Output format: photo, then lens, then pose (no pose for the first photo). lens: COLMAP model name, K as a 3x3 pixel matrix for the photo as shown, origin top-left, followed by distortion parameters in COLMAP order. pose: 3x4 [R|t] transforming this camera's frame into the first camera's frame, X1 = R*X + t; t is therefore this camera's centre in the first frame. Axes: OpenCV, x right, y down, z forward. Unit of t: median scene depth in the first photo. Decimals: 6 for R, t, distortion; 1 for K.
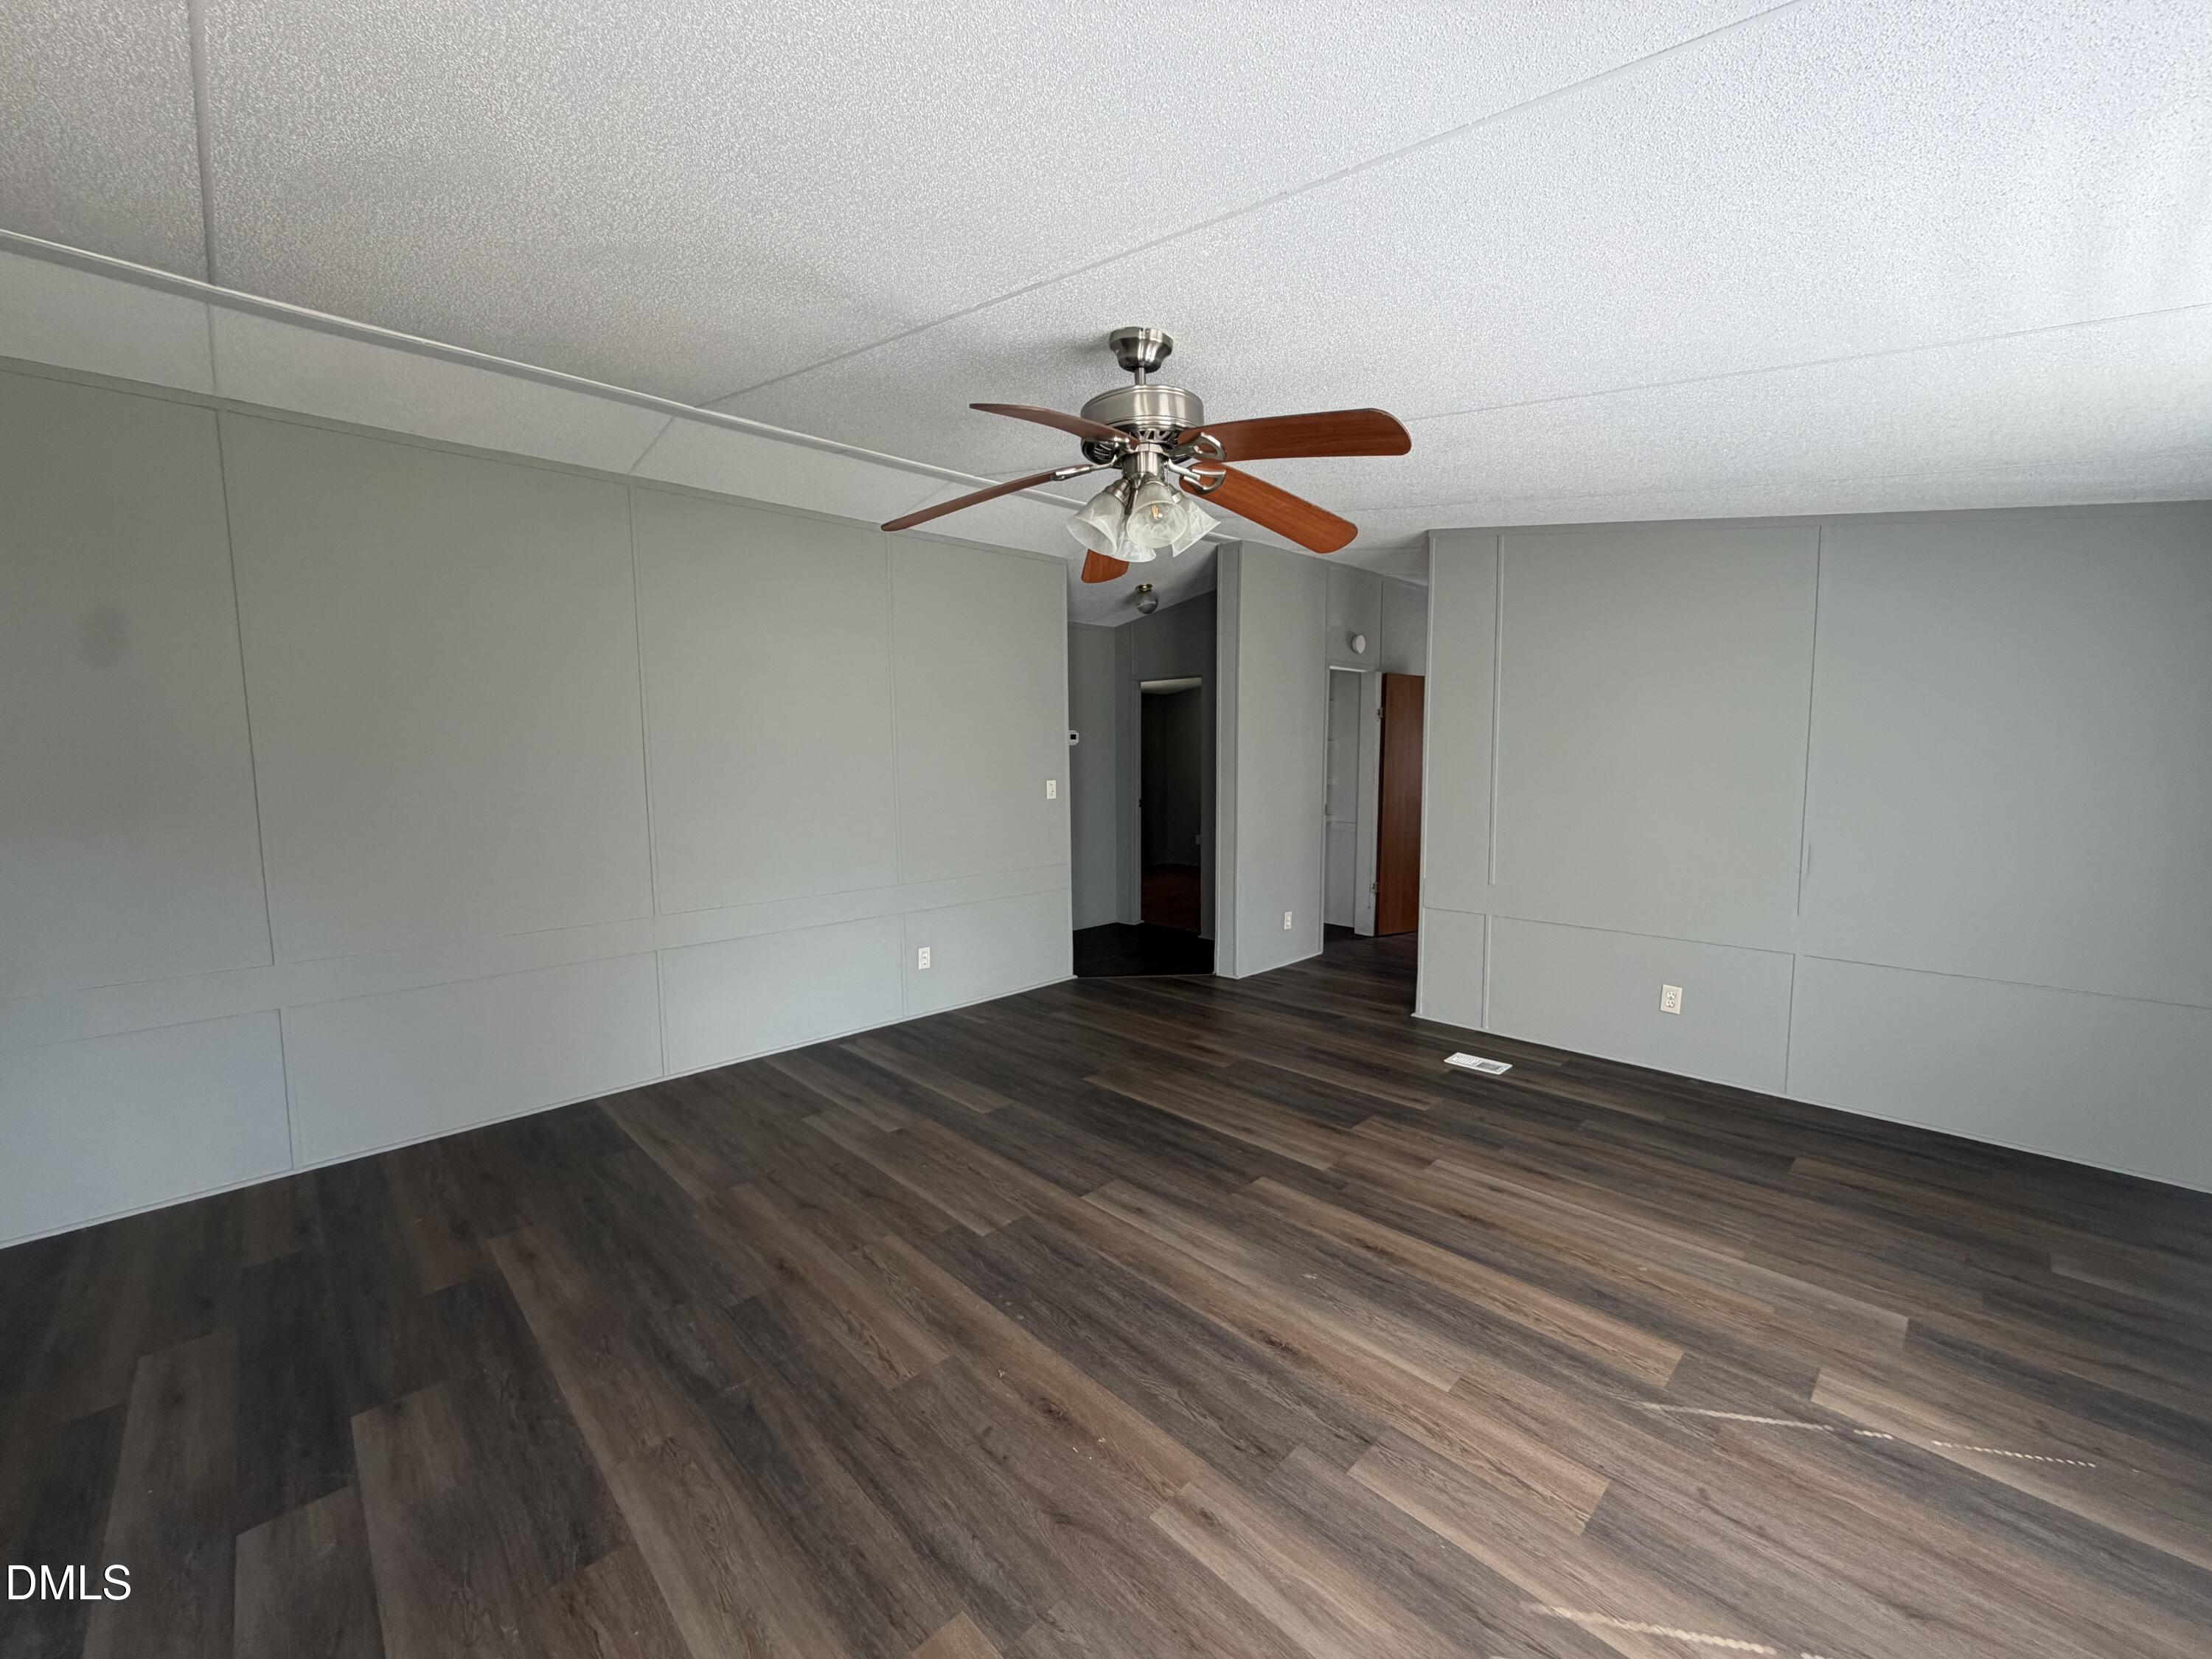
lens RADIAL K [[882.4, 0, 1096.0], [0, 882.4, 829.0], [0, 0, 1]] dist [-0.000227, 0.000861]
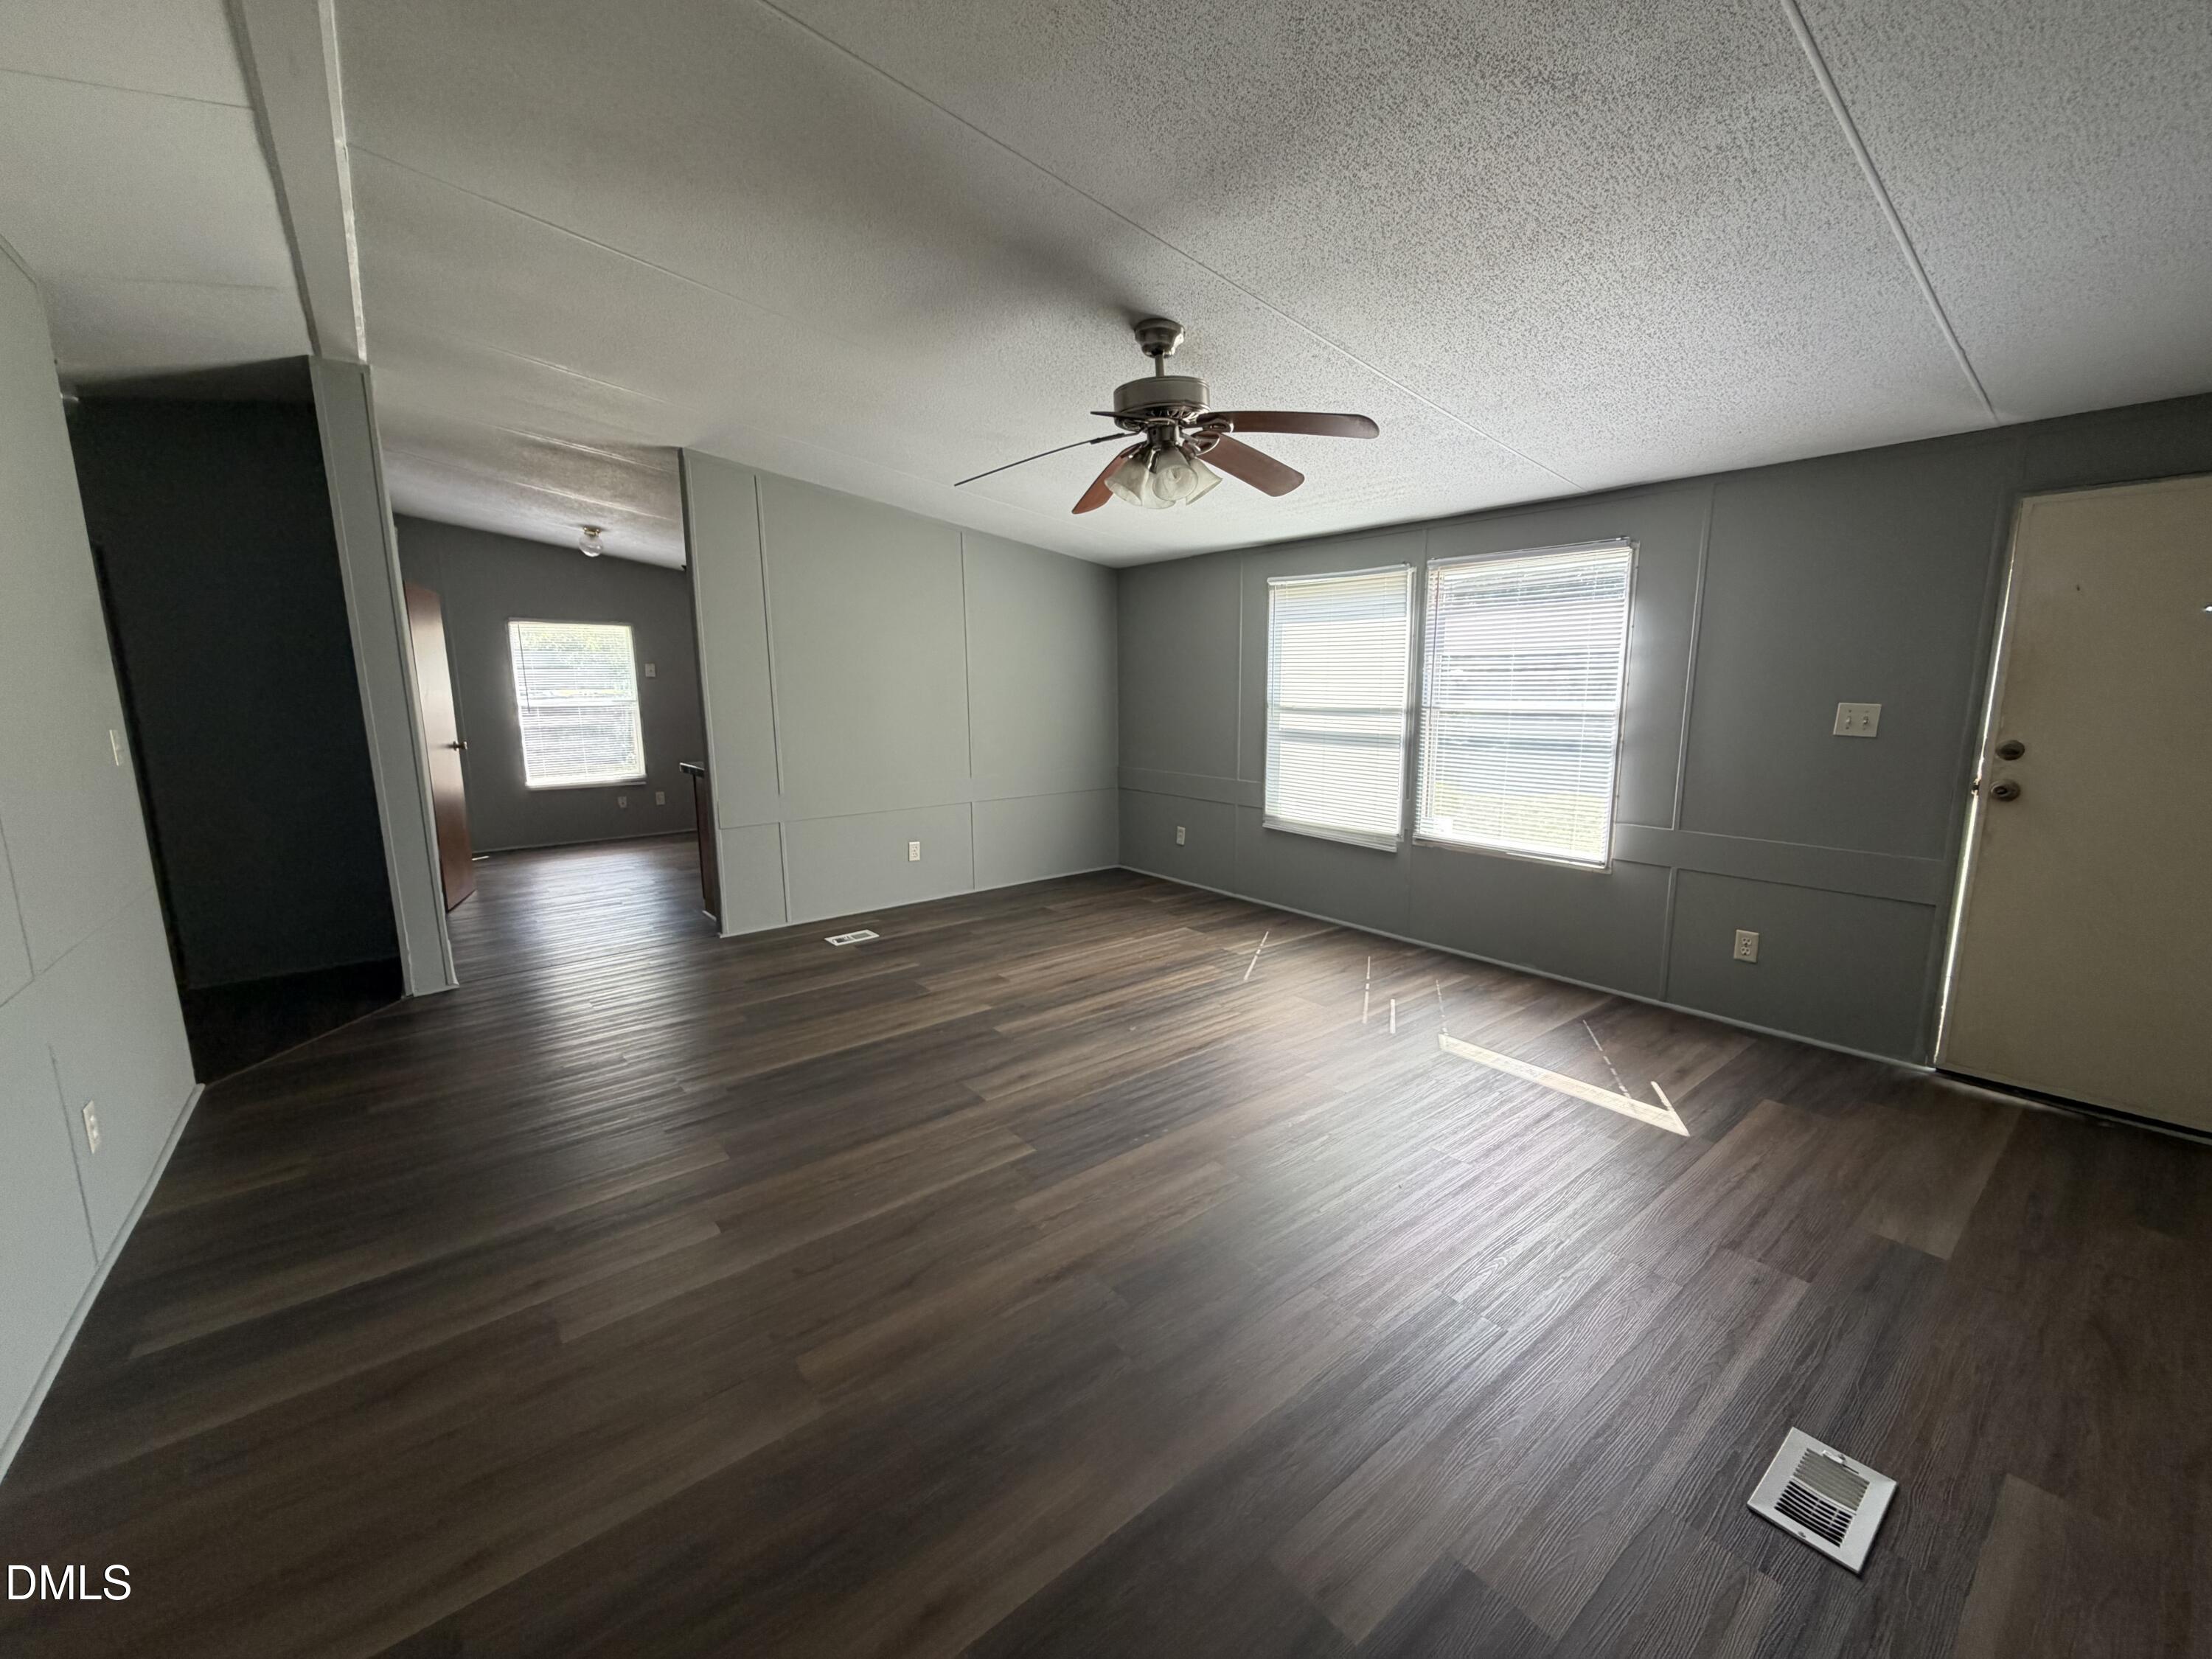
lens RADIAL K [[882.4, 0, 1099.7], [0, 882.4, 836.4], [0, 0, 1]] dist [-0.000227, 0.000861]
pose [[0.105915, -0.168877, 0.979930, -0.904899], [0.104903, 0.981871, 0.157873, -0.030428], [-0.988826, 0.086077, 0.121711, 0.680746]]
